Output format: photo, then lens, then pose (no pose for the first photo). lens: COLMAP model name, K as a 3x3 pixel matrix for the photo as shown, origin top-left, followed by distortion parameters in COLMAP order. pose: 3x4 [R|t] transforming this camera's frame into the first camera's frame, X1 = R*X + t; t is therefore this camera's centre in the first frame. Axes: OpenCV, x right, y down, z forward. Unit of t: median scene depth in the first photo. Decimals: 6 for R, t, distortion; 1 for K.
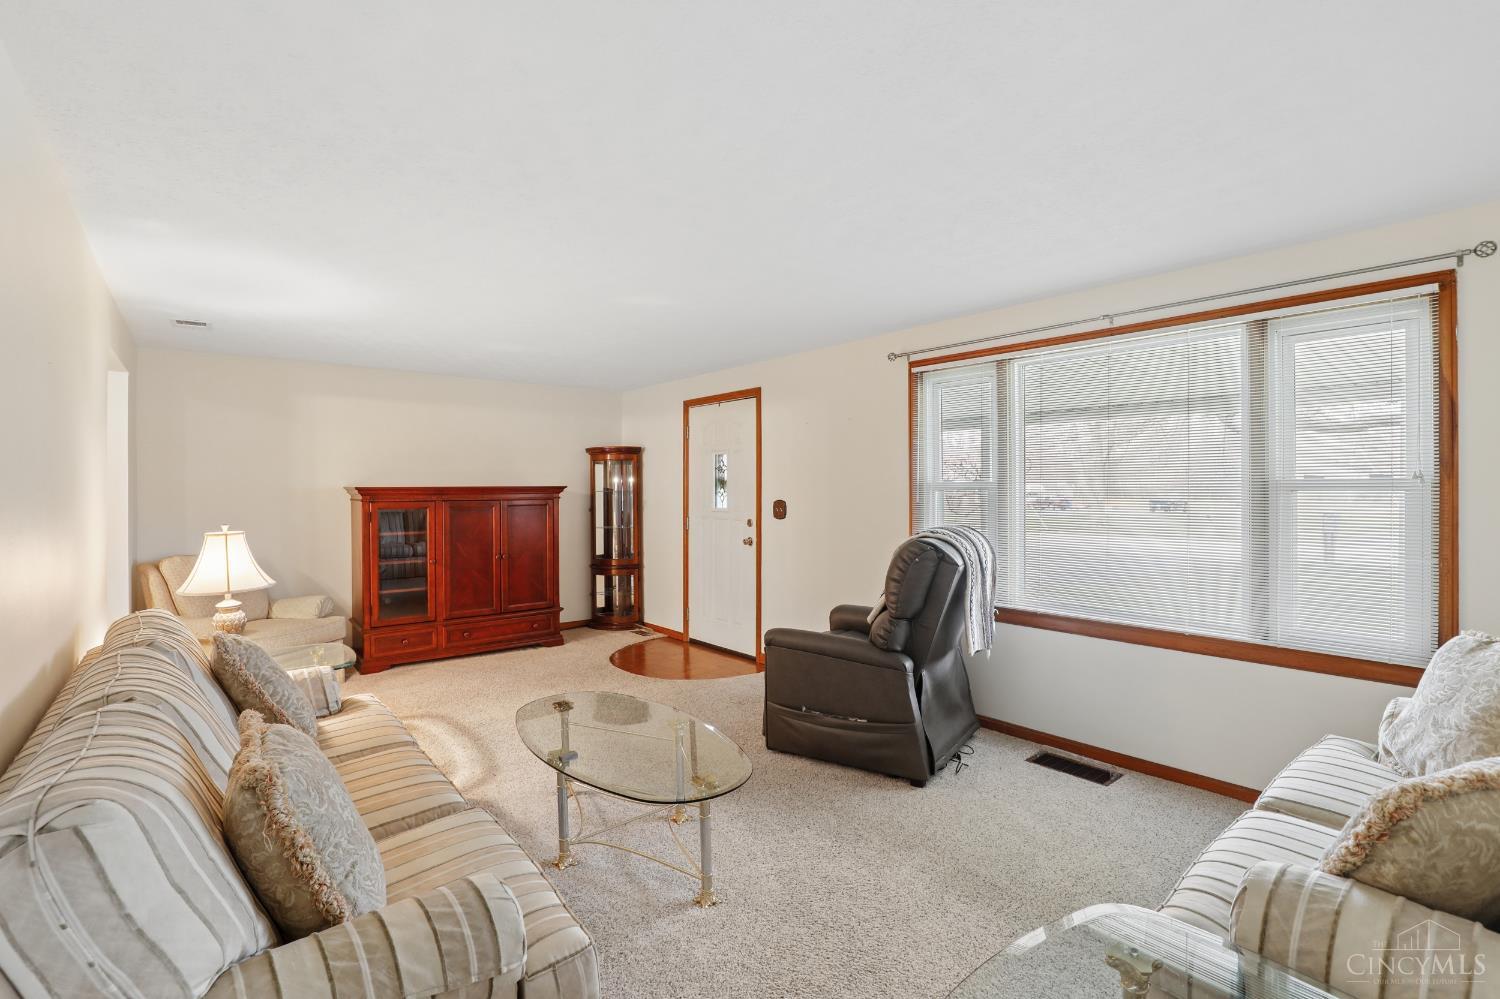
lens RADIAL K [[695.9, 0, 752.0], [0, 695.9, 486.6], [0, 0, 1]] dist [-0.029899, 0.004833]
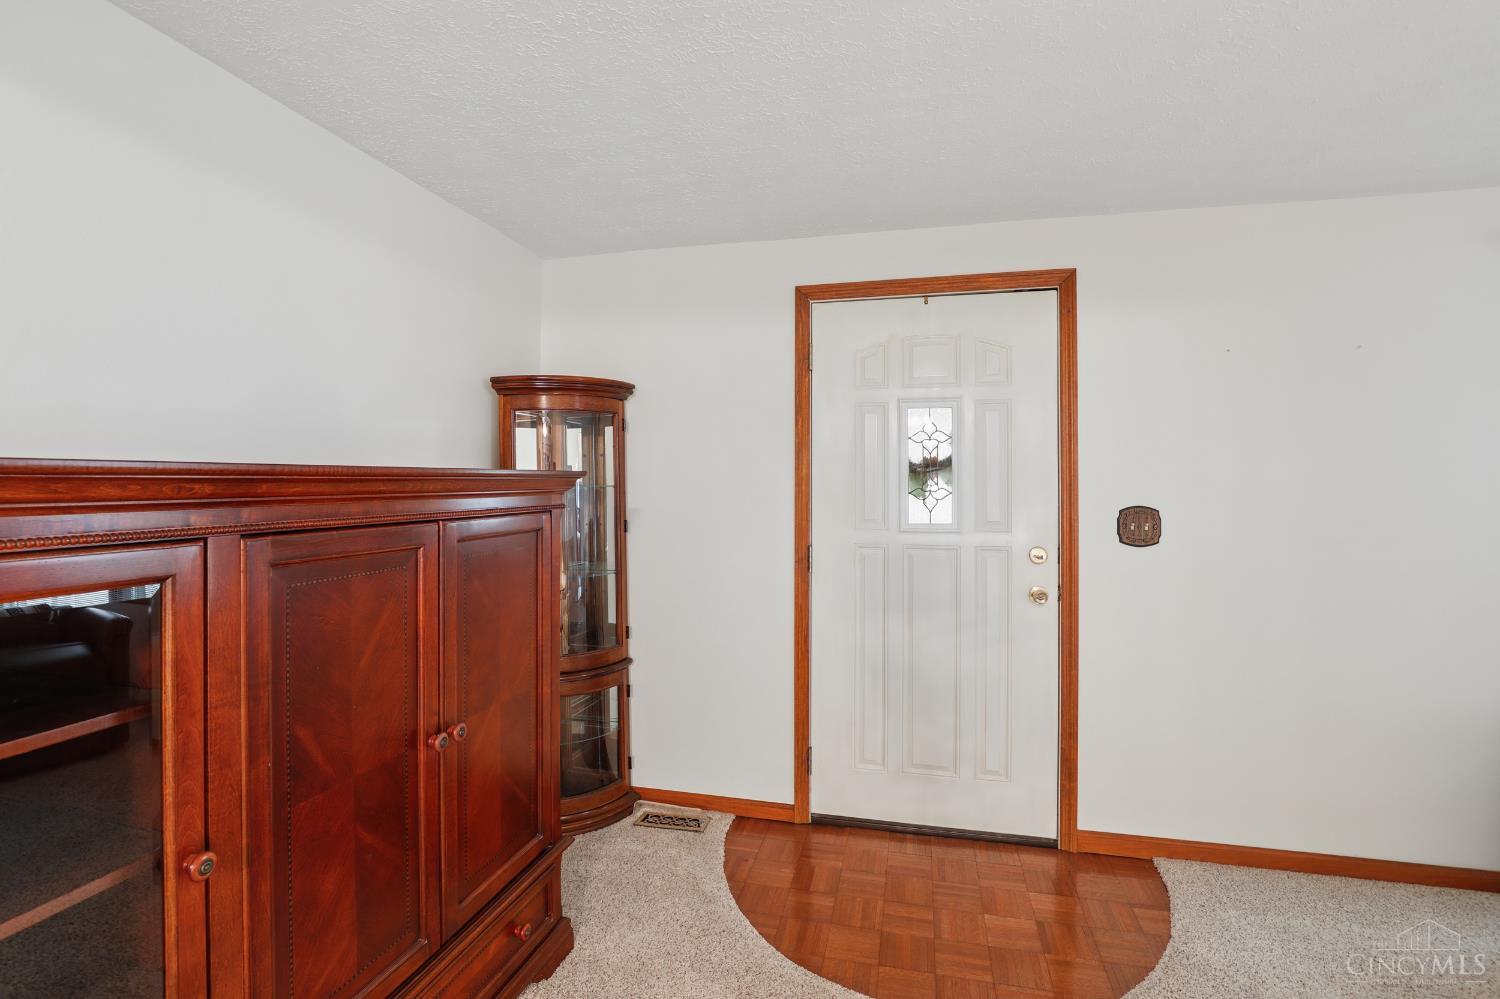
lens RADIAL K [[695.9, 0, 752.0], [0, 695.9, 486.6], [0, 0, 1]] dist [-0.029899, 0.004833]
pose [[0.781271, 0.003987, 0.624180, -0.400489], [-0.006821, 0.999974, 0.002151, 0.005240], [-0.624155, -0.005939, 0.781278, 0.671122]]
